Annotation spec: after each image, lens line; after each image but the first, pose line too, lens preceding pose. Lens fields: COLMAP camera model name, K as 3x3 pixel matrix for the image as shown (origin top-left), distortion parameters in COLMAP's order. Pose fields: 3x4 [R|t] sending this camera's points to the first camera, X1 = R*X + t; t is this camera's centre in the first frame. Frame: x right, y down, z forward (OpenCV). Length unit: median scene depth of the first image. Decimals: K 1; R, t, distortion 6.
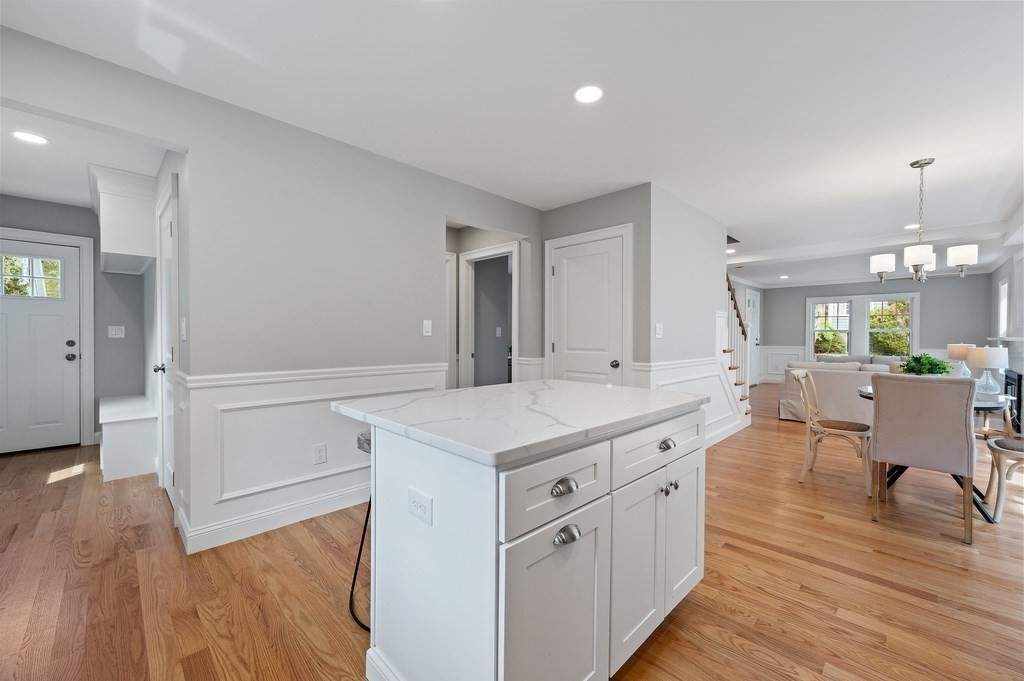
lens RADIAL K [[405.9, 0, 512.0], [0, 405.9, 340.5], [0, 0, 1]] dist [0.000730, 0.000016]
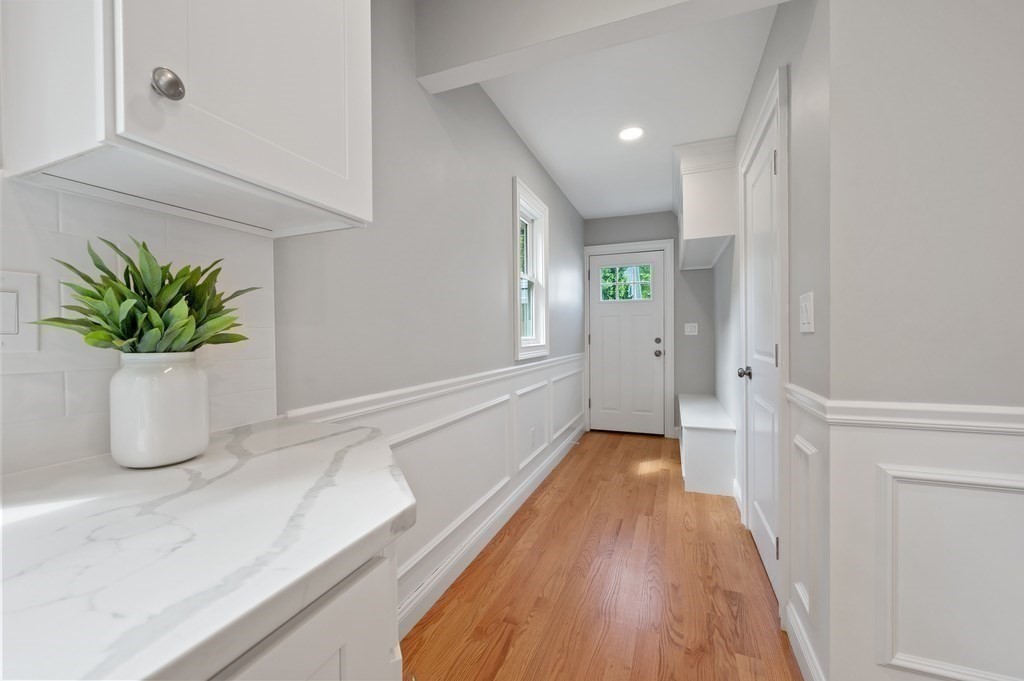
lens RADIAL K [[405.9, 0, 512.0], [0, 405.9, 340.5], [0, 0, 1]] dist [0.000730, 0.000016]
pose [[0.395158, 0.001590, -0.918612, -0.317319], [-0.001173, 0.999999, 0.001226, 0.007762], [0.918612, 0.000593, 0.395159, 0.278068]]
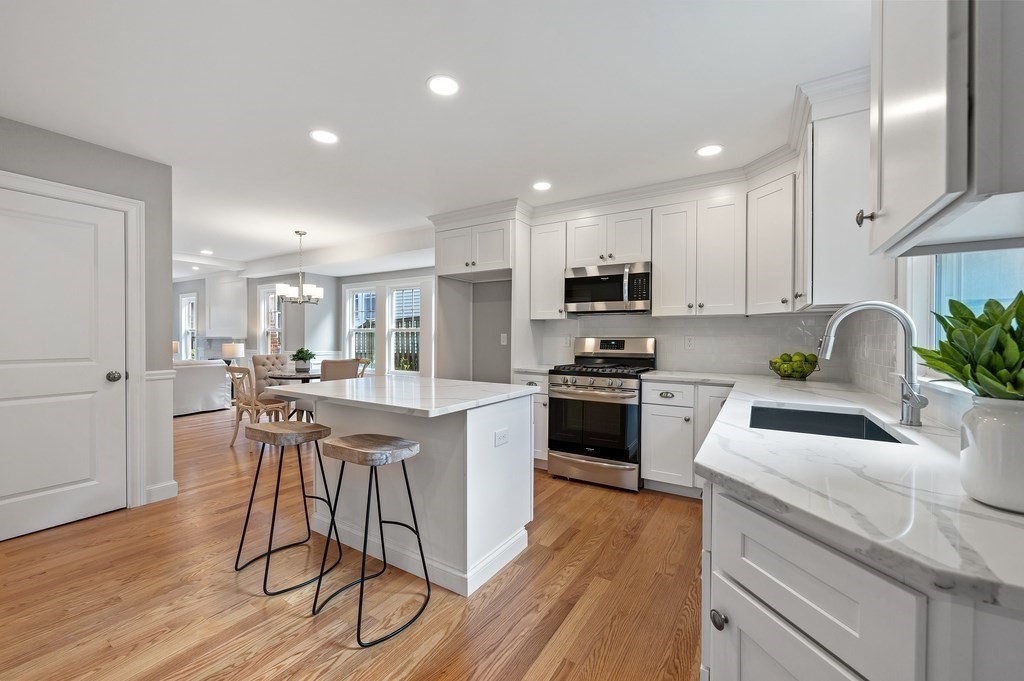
lens RADIAL K [[405.9, 0, 512.0], [0, 405.9, 340.5], [0, 0, 1]] dist [0.000730, 0.000016]
pose [[-0.229099, -0.015566, 0.973279, -0.731309], [0.004936, 0.999841, 0.017153, -0.020990], [-0.973391, 0.008733, -0.228986, 0.499881]]
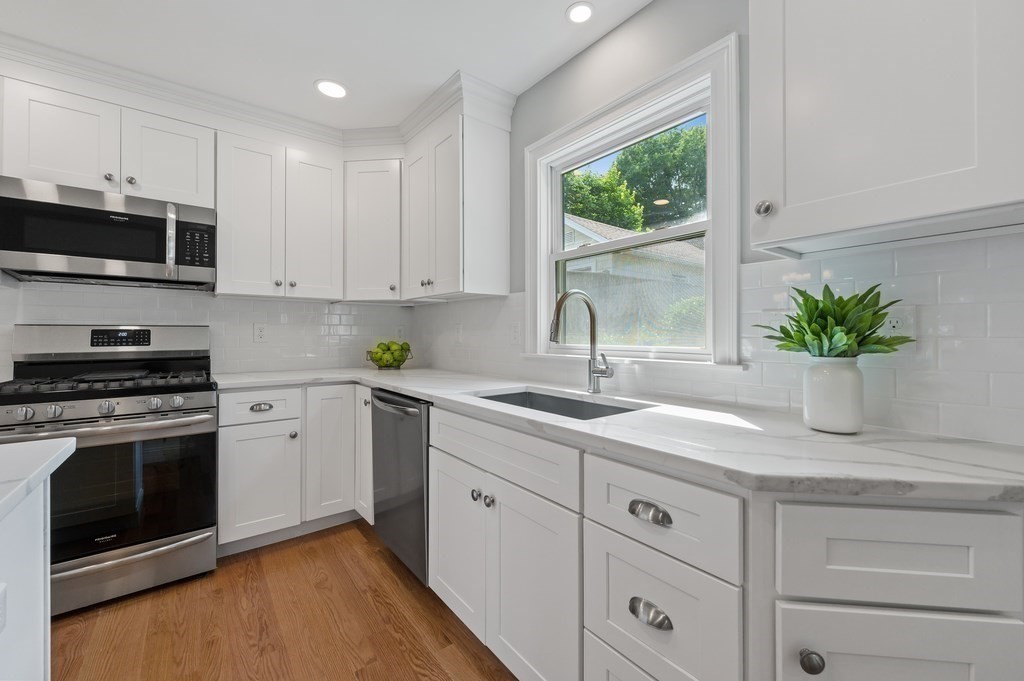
lens RADIAL K [[412.7, 0, 506.1], [0, 412.7, 330.8], [0, 0, 1]] dist [0.000184, 0.000030]
pose [[-0.991122, -0.005722, 0.132830, -0.376566], [-0.004943, 0.999969, 0.006194, -0.006322], [-0.132862, 0.005482, -0.991119, 0.542787]]
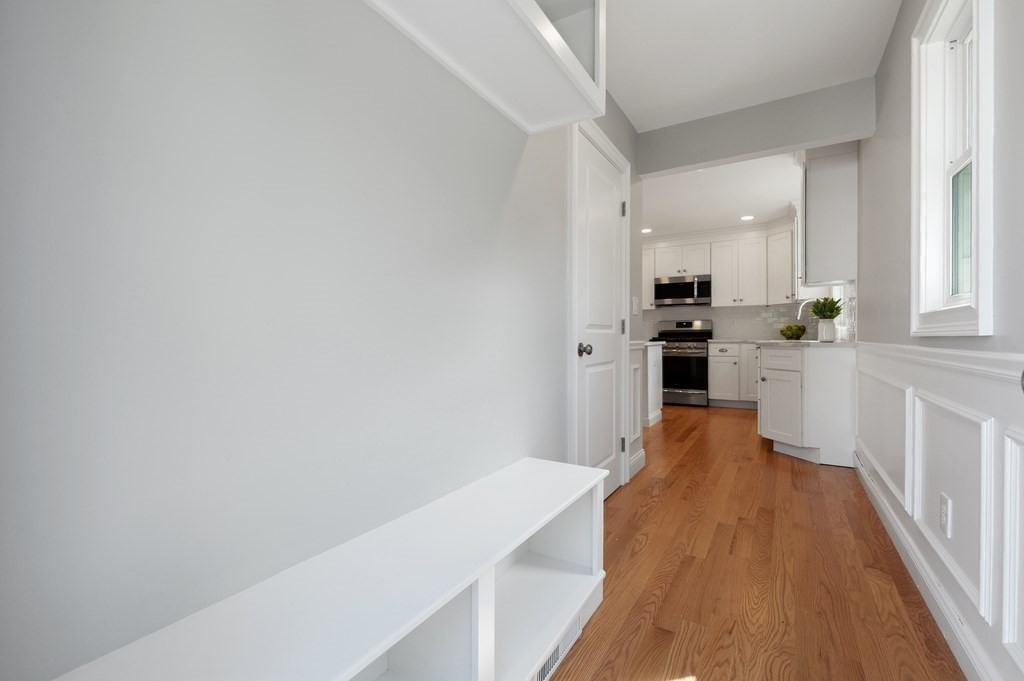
lens RADIAL K [[438.8, 0, 512.0], [0, 438.8, 340.5], [0, 0, 1]] dist [0.000868, 0.000089]
pose [[-0.231942, -0.014420, 0.972623, -1.466833], [0.015437, 0.999710, 0.018503, 0.035651], [-0.972607, 0.019306, -0.231652, 1.209652]]
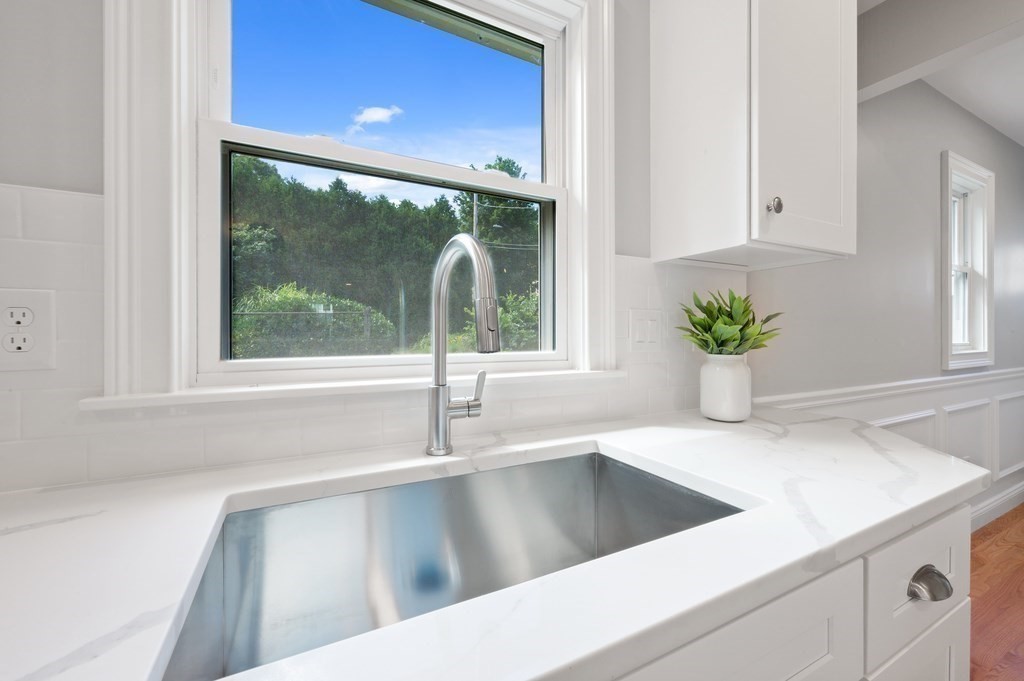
lens RADIAL K [[408.1, 0, 508.7], [0, 408.1, 334.8], [0, 0, 1]] dist [0.000478, -0.000158]
pose [[-0.308085, -0.004579, -0.951348, -0.185898], [-0.014243, 0.999899, -0.000201, 0.000367], [0.951252, 0.013488, -0.308119, 0.123693]]
